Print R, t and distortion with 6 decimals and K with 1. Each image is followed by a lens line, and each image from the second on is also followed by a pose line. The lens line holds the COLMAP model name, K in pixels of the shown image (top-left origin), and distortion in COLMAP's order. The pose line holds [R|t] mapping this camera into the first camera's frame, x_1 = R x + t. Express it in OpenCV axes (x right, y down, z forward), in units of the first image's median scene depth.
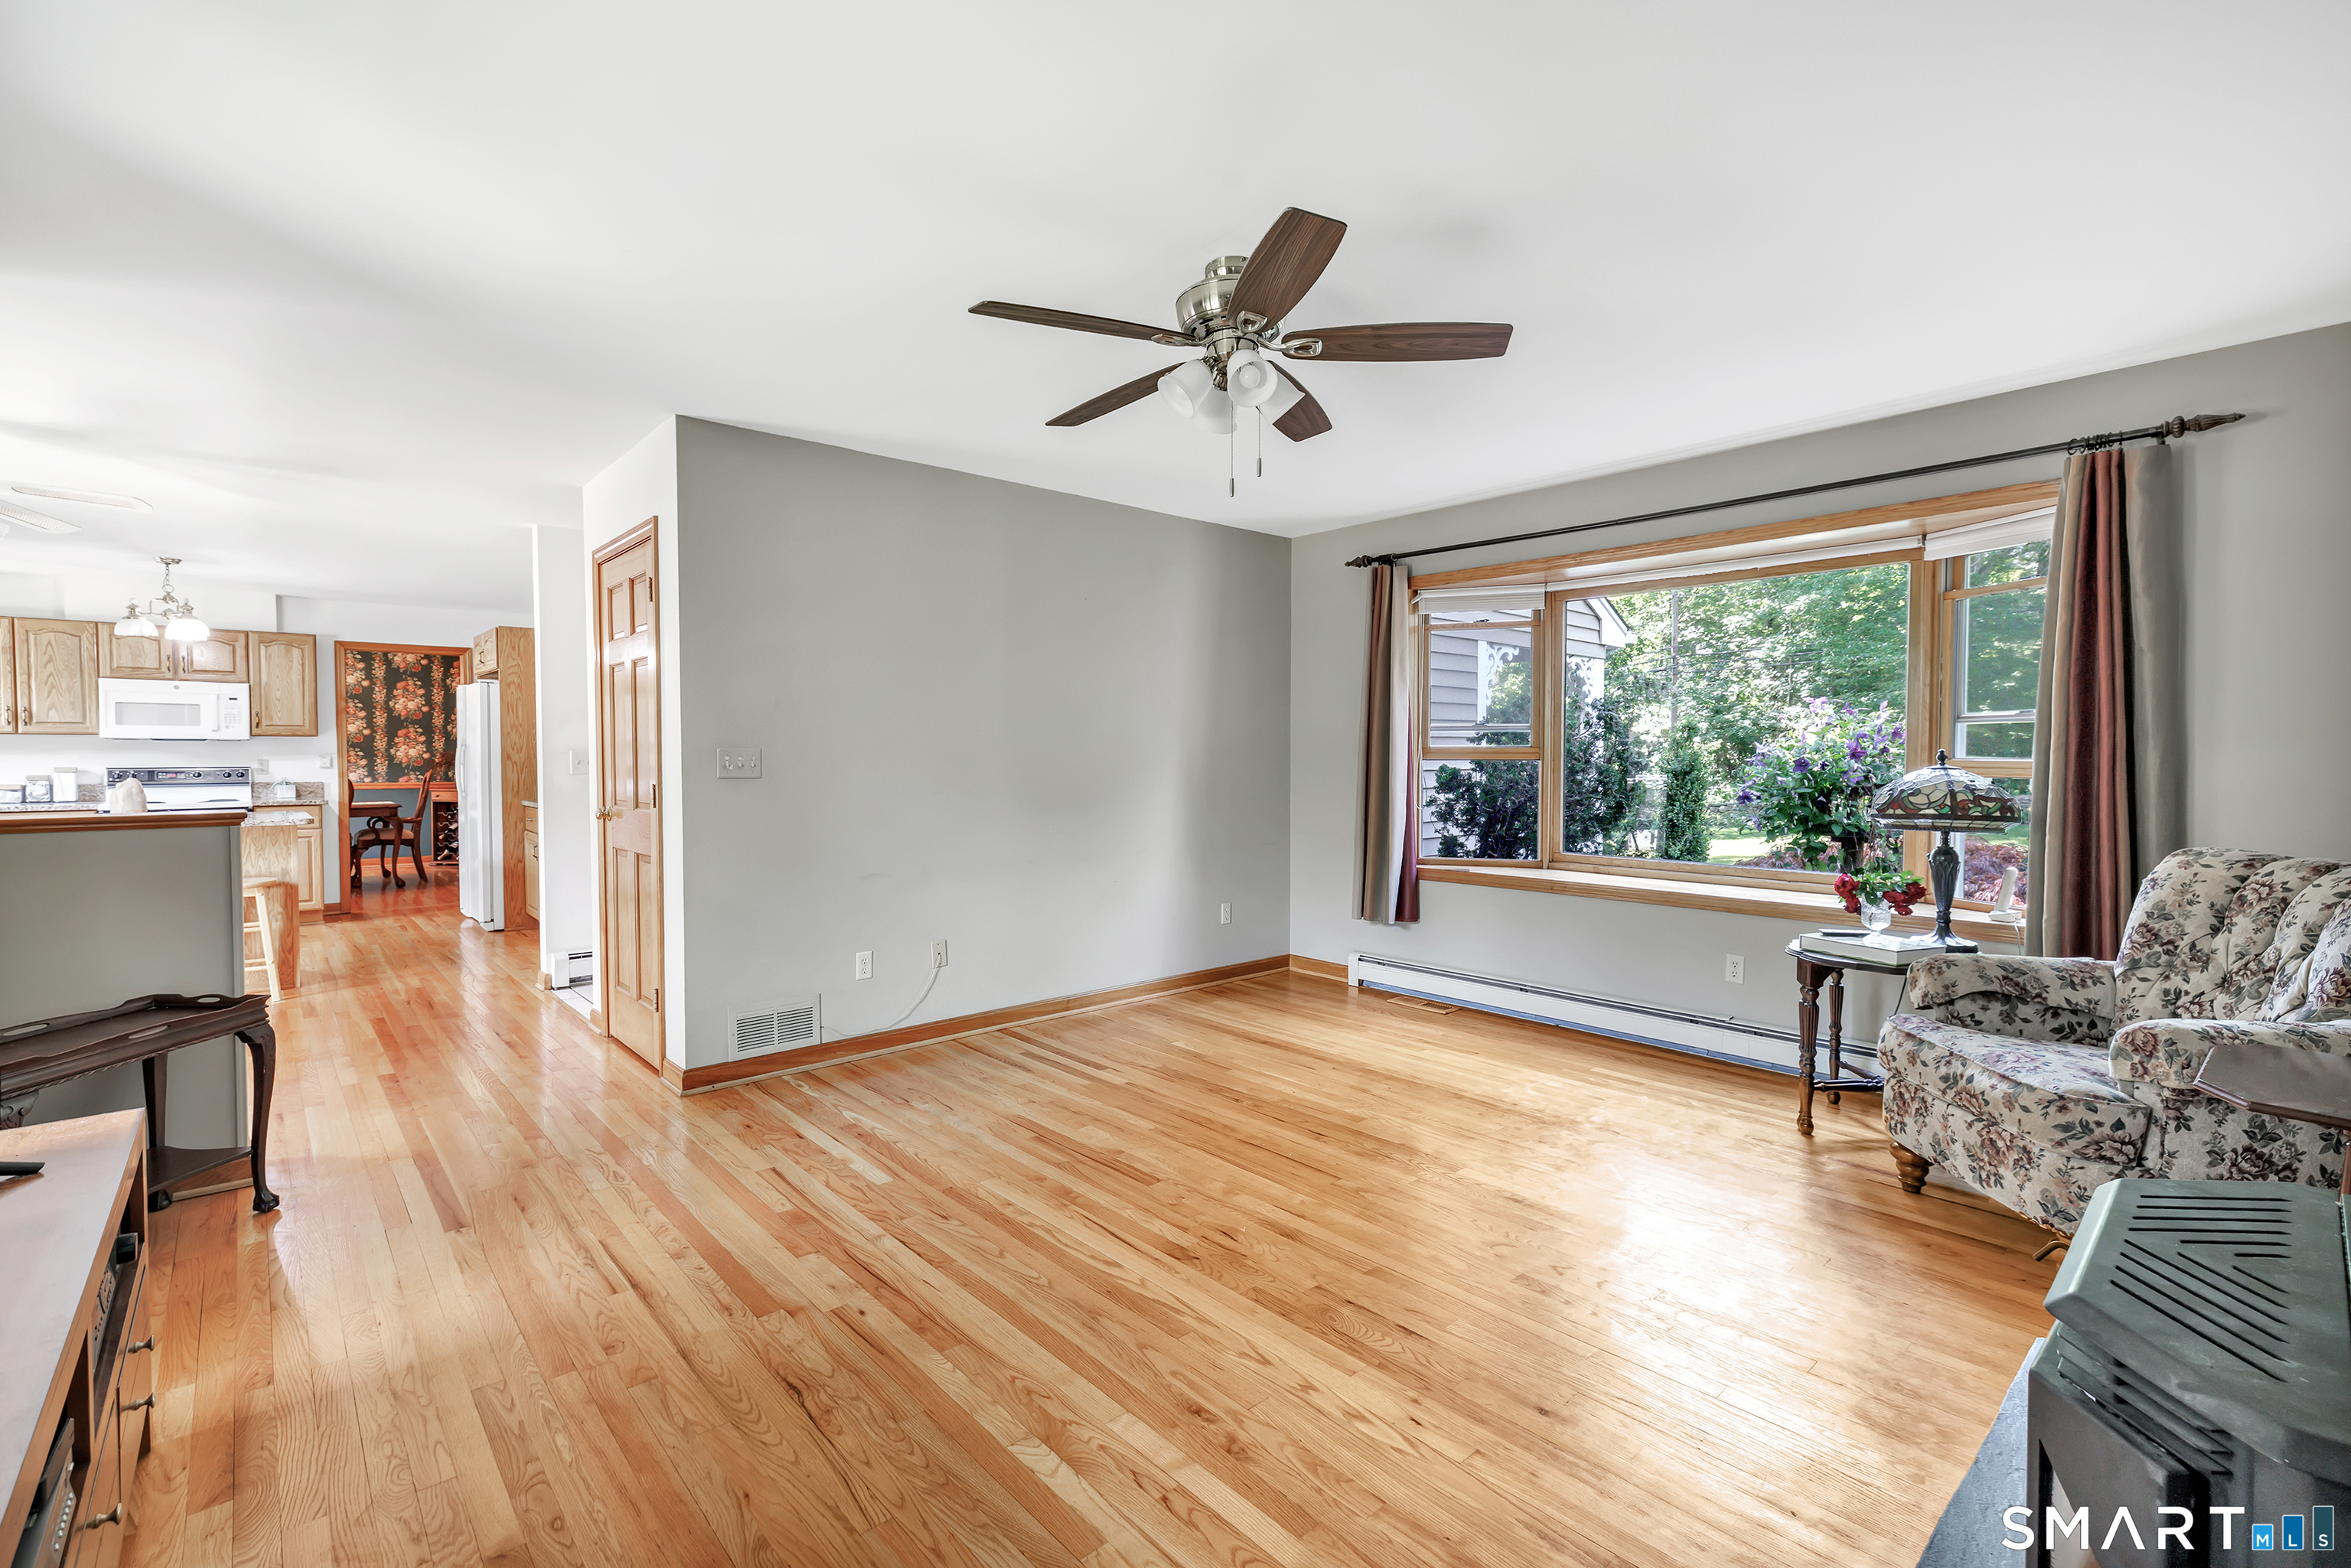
lens RADIAL K [[1037.9, 0, 1142.2], [0, 1037.9, 780.9], [0, 0, 1]] dist [-0.002087, 0.000986]
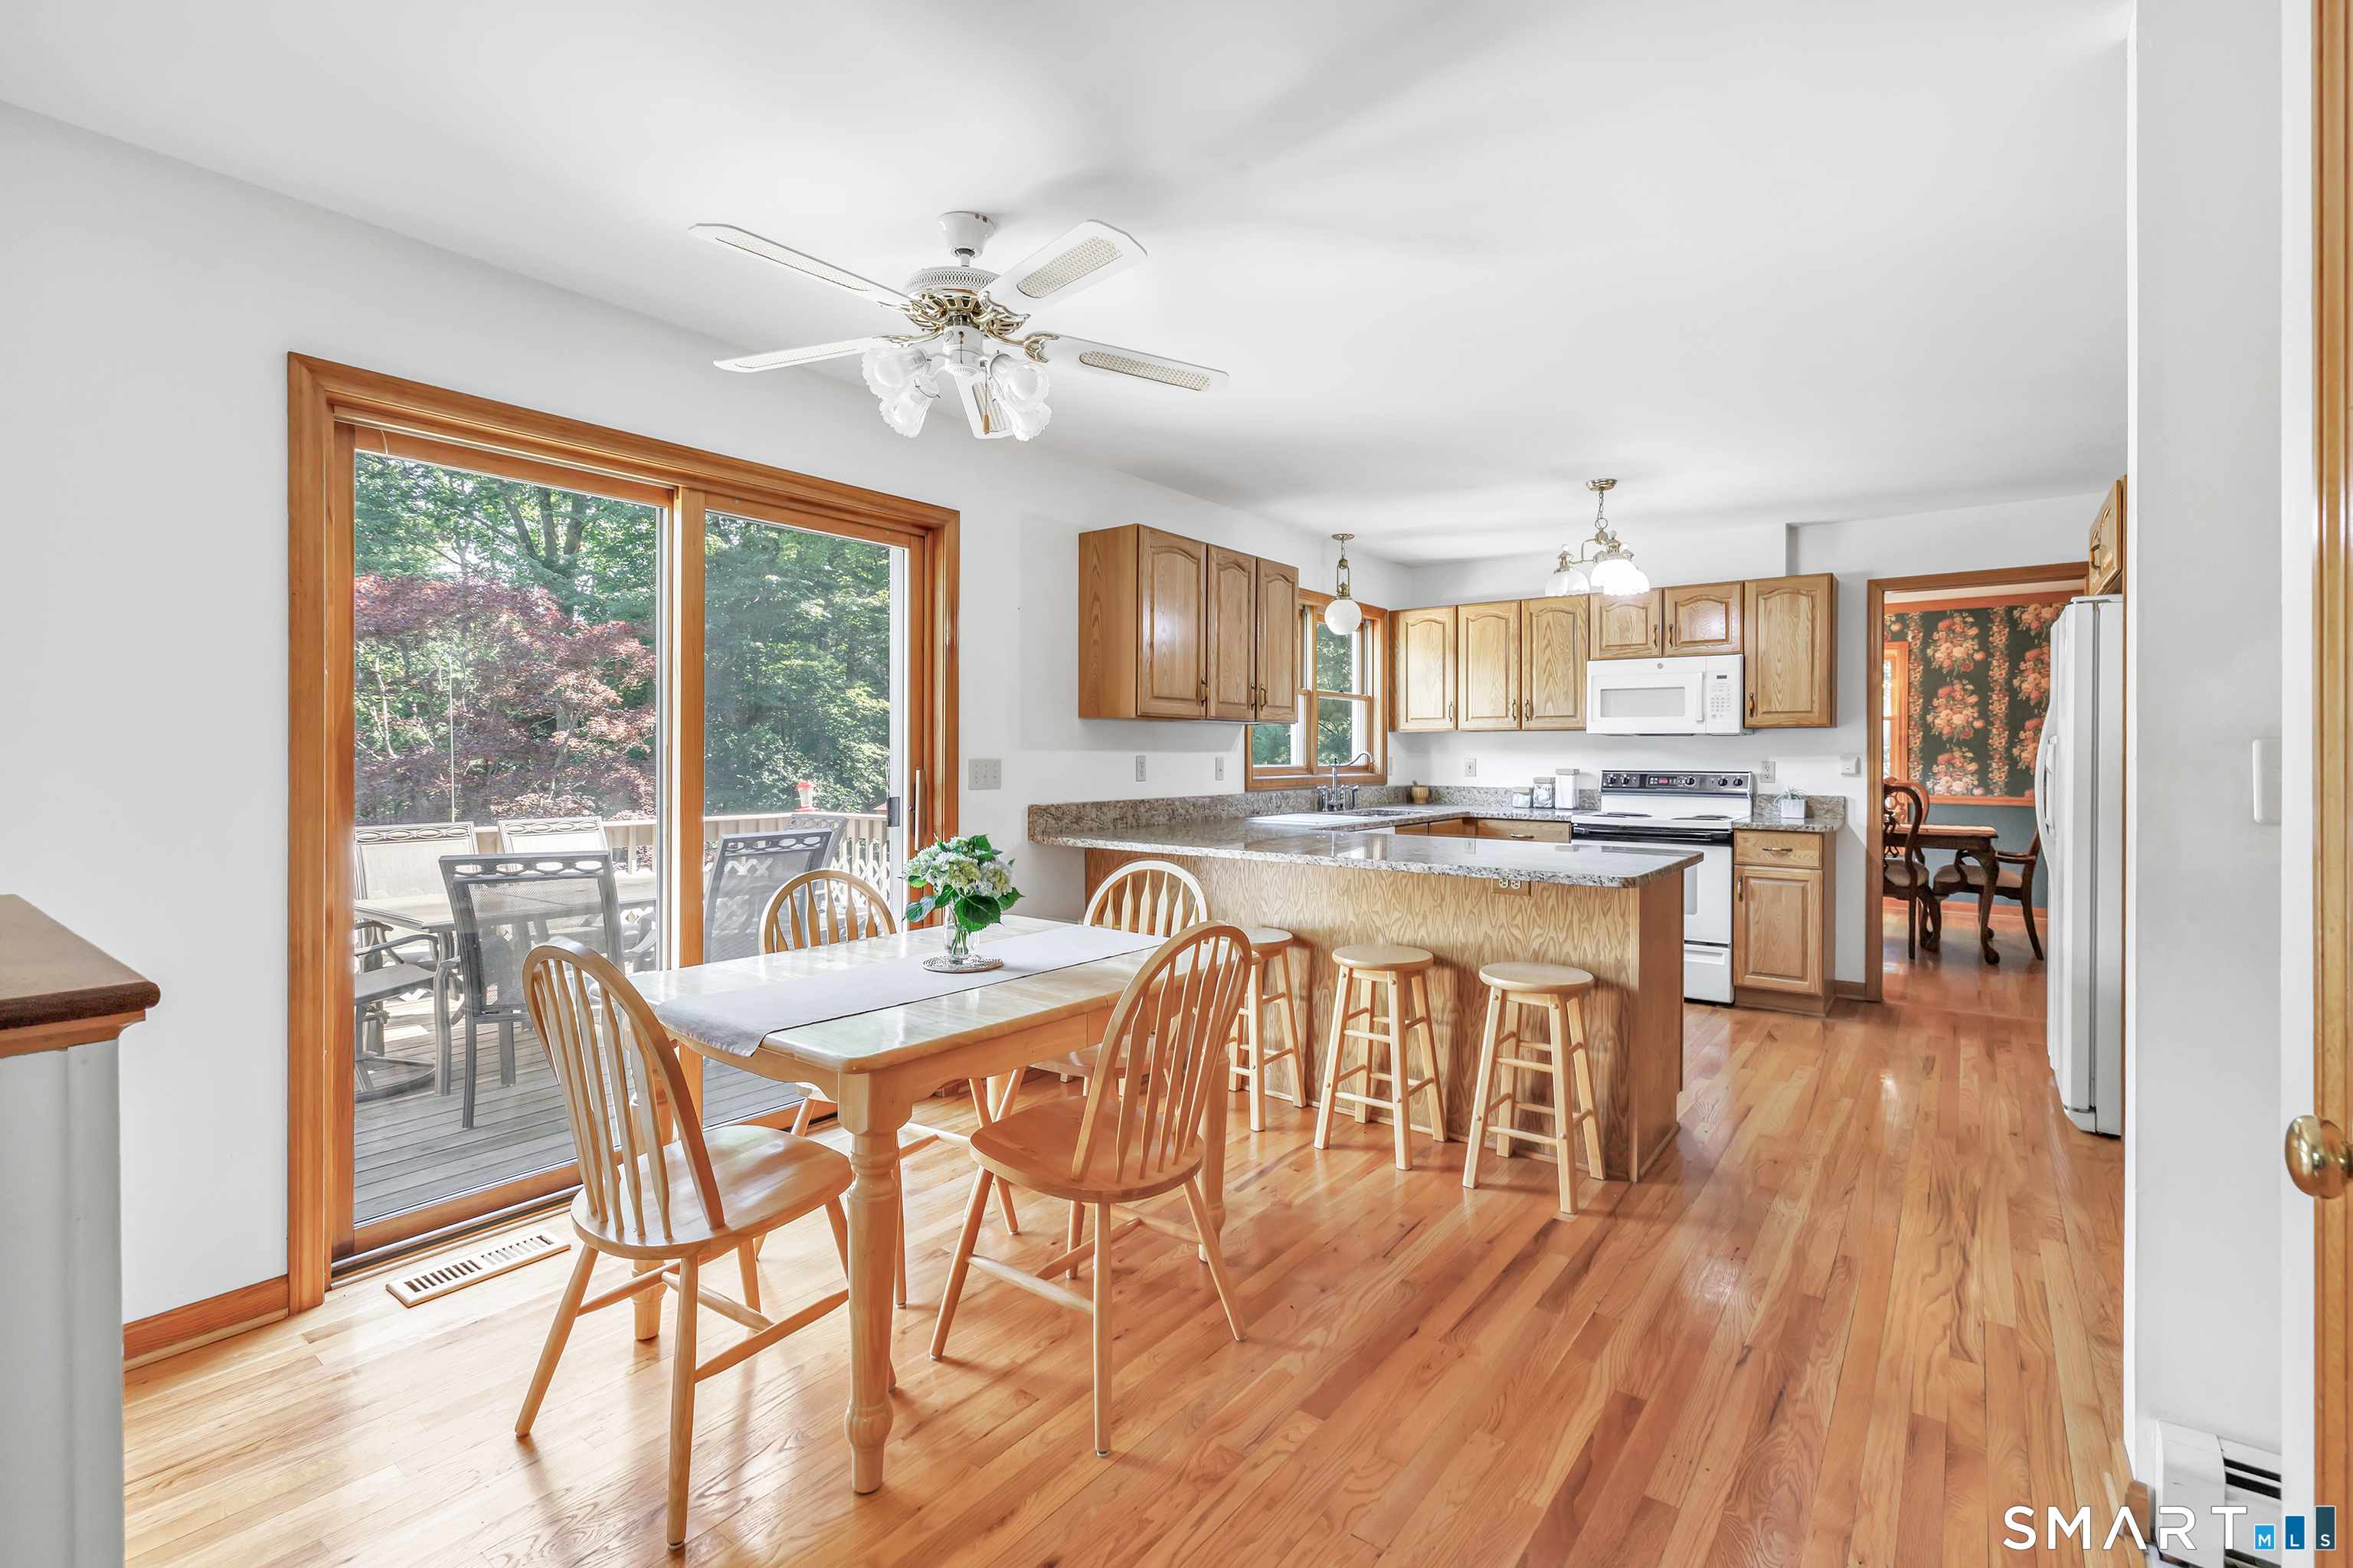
lens RADIAL K [[1038.8, 0, 1173.5], [0, 1038.8, 762.4], [0, 0, 1]] dist [-0.002087, 0.000986]
pose [[0.205885, 0.010411, -0.978521, -0.251167], [-0.029370, 0.999559, 0.004455, -0.012043], [0.978135, 0.027822, 0.206100, 0.483285]]
